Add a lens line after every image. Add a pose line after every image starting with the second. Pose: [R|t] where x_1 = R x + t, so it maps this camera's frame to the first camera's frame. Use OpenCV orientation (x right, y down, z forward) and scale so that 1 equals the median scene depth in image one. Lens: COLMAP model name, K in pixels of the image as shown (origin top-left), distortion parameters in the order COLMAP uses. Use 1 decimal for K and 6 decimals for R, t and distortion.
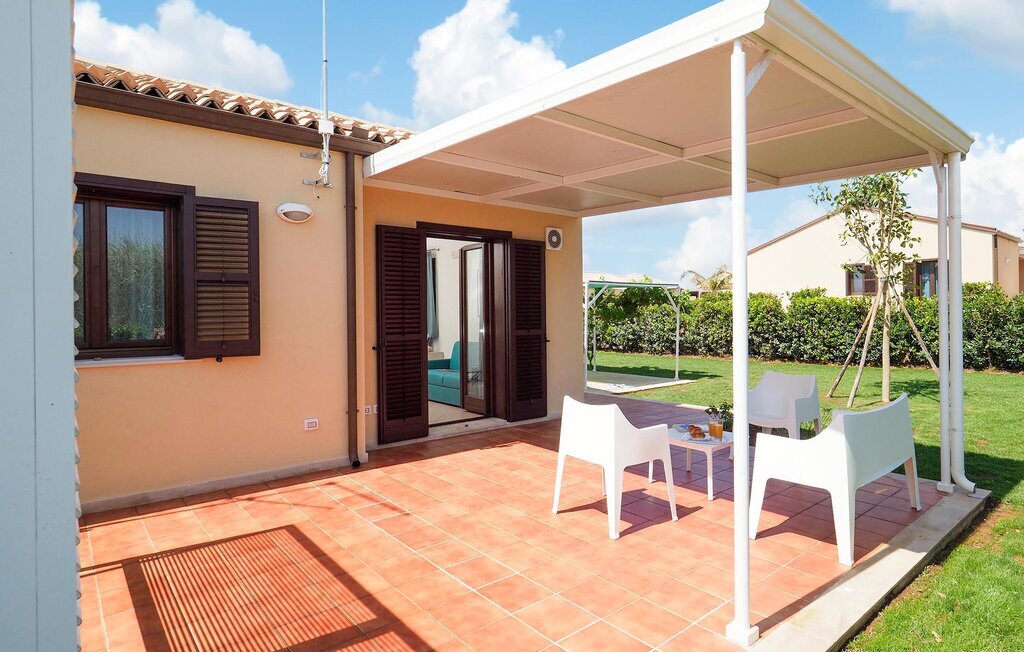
lens RADIAL K [[560.4, 0, 523.1], [0, 560.4, 310.5], [0, 0, 1]] dist [-0.014714, 0.006483]
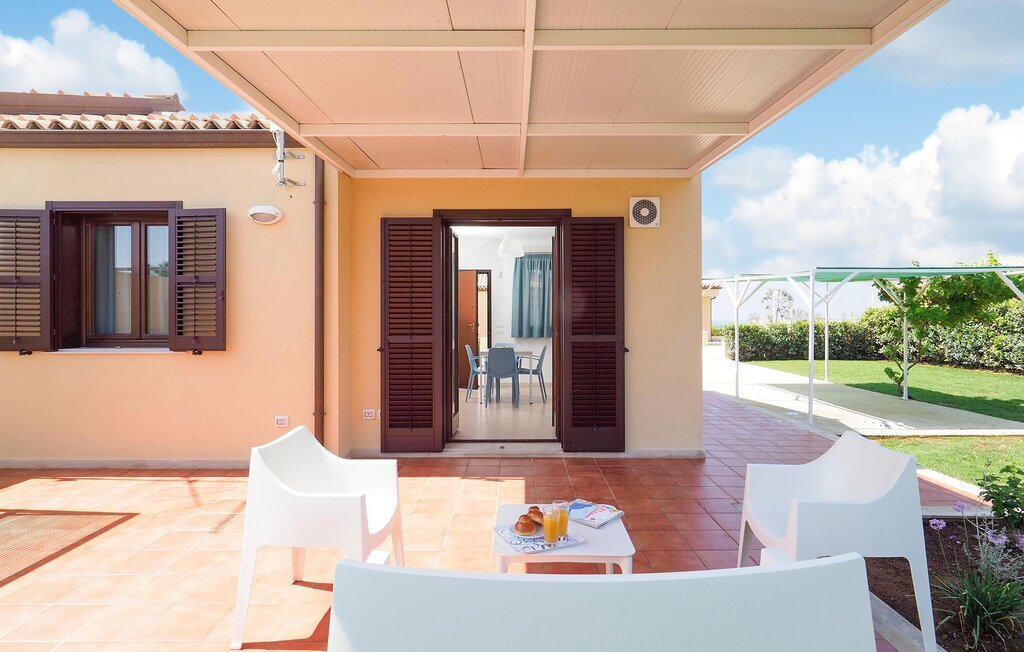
lens RADIAL K [[560.4, 0, 529.1], [0, 560.4, 314.7], [0, 0, 1]] dist [-0.014714, 0.006483]
pose [[0.765388, 0.004978, -0.643550, 0.533155], [-0.000922, 0.999978, 0.006640, 0.002574], [0.643568, -0.004489, 0.765375, 0.442656]]
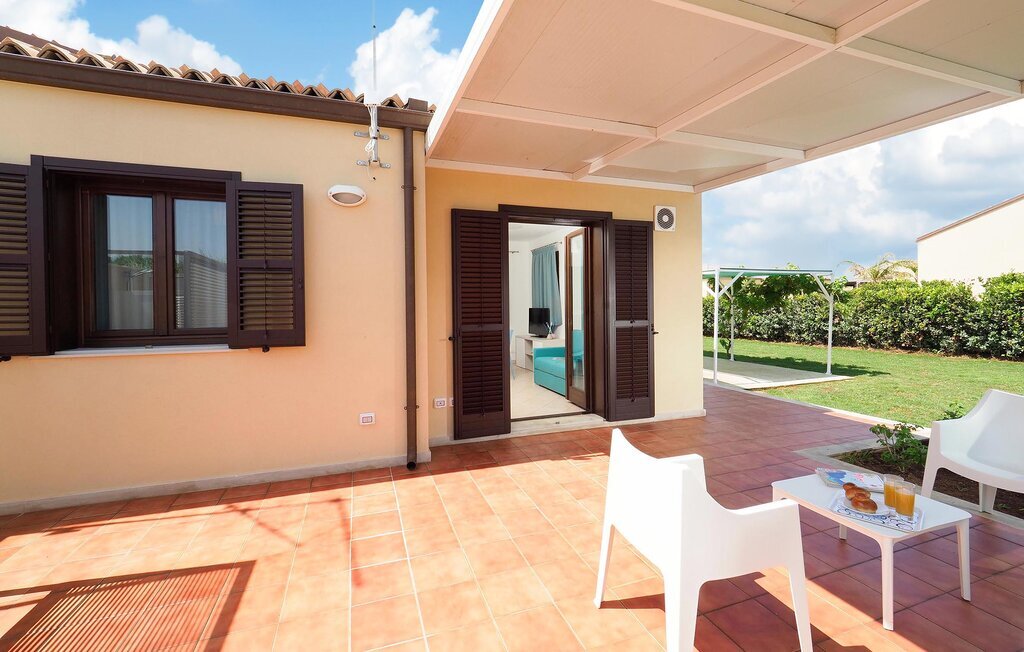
lens RADIAL K [[436.9, 0, 516.7], [0, 436.9, 308.8], [0, 0, 1]] dist [-0.008904, 0.003152]
pose [[0.936408, 0.003111, -0.350901, 0.101324], [0.003059, 0.999850, 0.017026, 0.004342], [0.350901, -0.017016, 0.936258, 0.343977]]
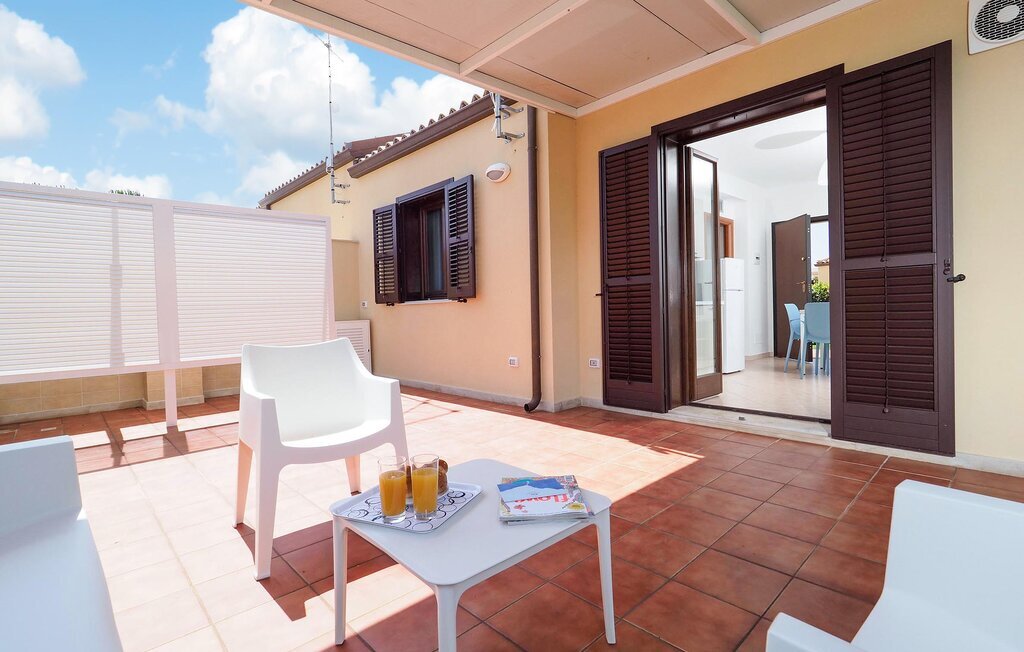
lens RADIAL K [[494.4, 0, 501.7], [0, 494.4, 320.6], [0, 0, 1]] dist [-0.006421, -0.000890]
pose [[0.025832, 0.028028, -0.999273, 0.506673], [0.032947, 0.999040, 0.028873, 0.080971], [0.999123, -0.033668, 0.024884, 0.823858]]
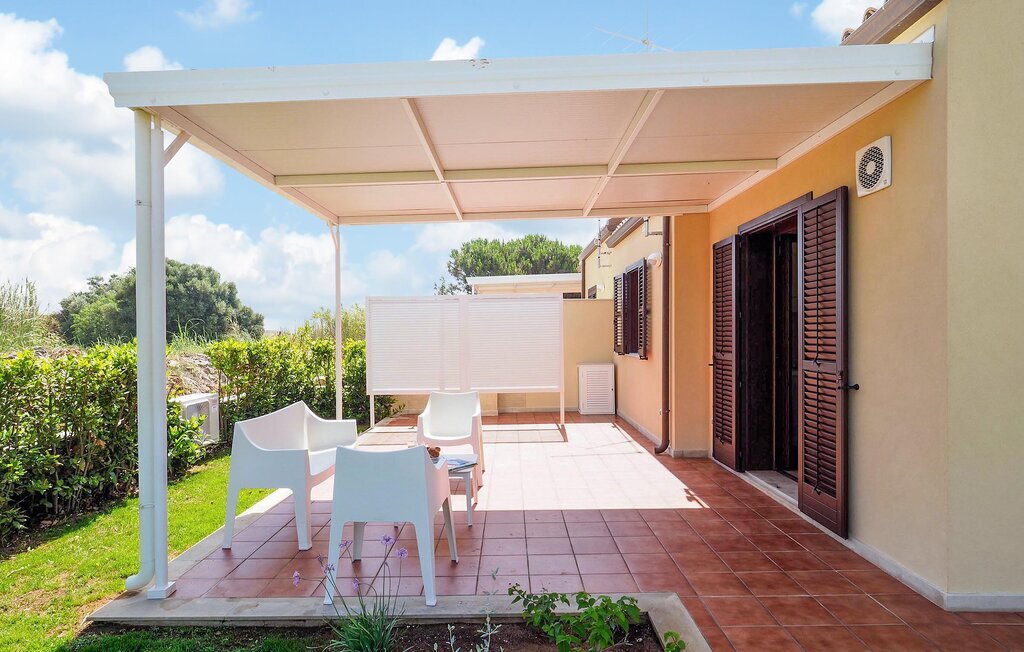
lens RADIAL K [[560.4, 0, 509.9], [0, 560.4, 325.8], [0, 0, 1]] dist [-0.014714, 0.006483]
pose [[-0.656508, 0.002929, -0.754313, 0.764280], [0.016257, 0.999815, -0.010267, 0.001092], [0.754144, -0.019003, -0.656434, 1.388873]]
